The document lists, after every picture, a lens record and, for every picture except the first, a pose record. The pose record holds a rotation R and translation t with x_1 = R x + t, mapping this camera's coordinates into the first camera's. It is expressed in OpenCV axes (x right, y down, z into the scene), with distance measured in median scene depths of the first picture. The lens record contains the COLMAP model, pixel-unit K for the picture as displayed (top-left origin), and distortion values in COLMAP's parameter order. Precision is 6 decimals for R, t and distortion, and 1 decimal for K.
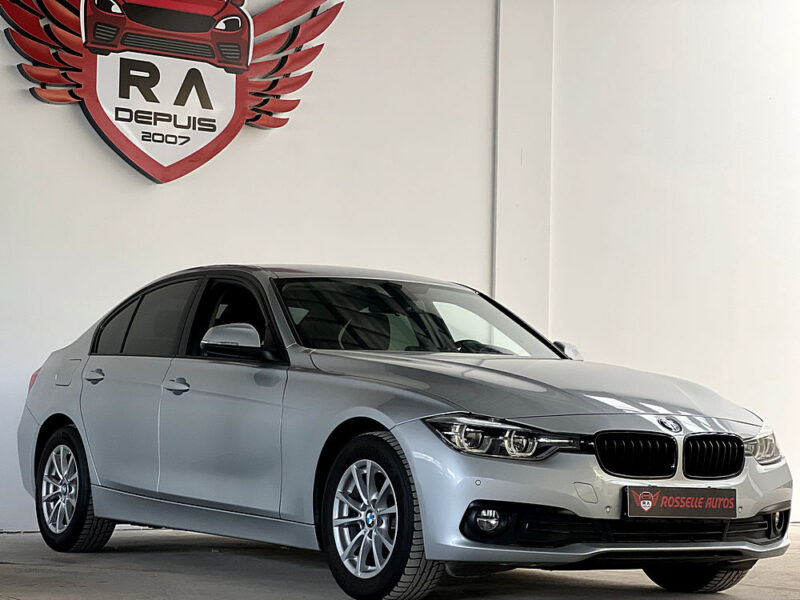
lens RADIAL K [[1798.9, 0, 421.6], [0, 1798.9, 285.4], [0, 0, 1]] dist [0.145247, 0.000000]
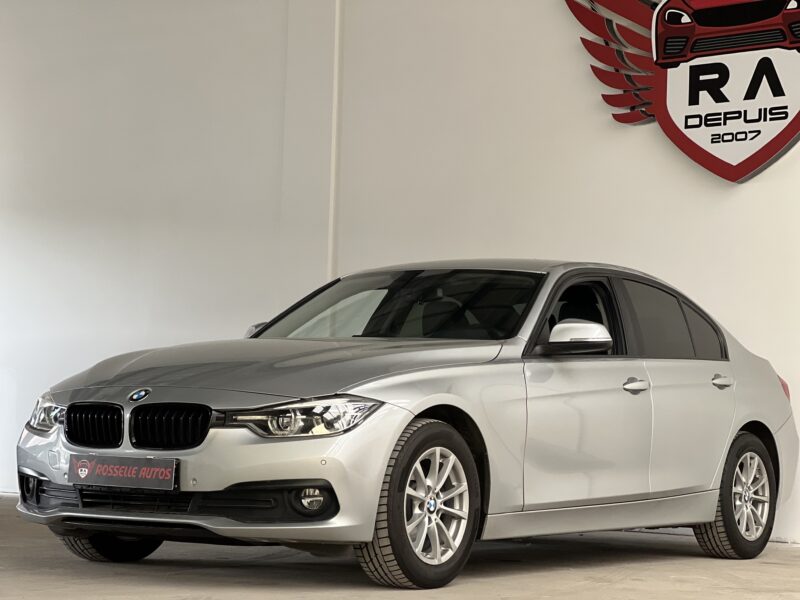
lens RADIAL K [[1798.9, 0, 400.0], [0, 1798.9, 297.2], [0, 0, 1]] dist [0.145247, 0.000000]
pose [[0.360281, -0.083748, -0.929077, 0.905620], [0.057202, 0.996071, -0.067605, 0.079387], [0.931088, -0.028788, 0.363656, 0.618202]]
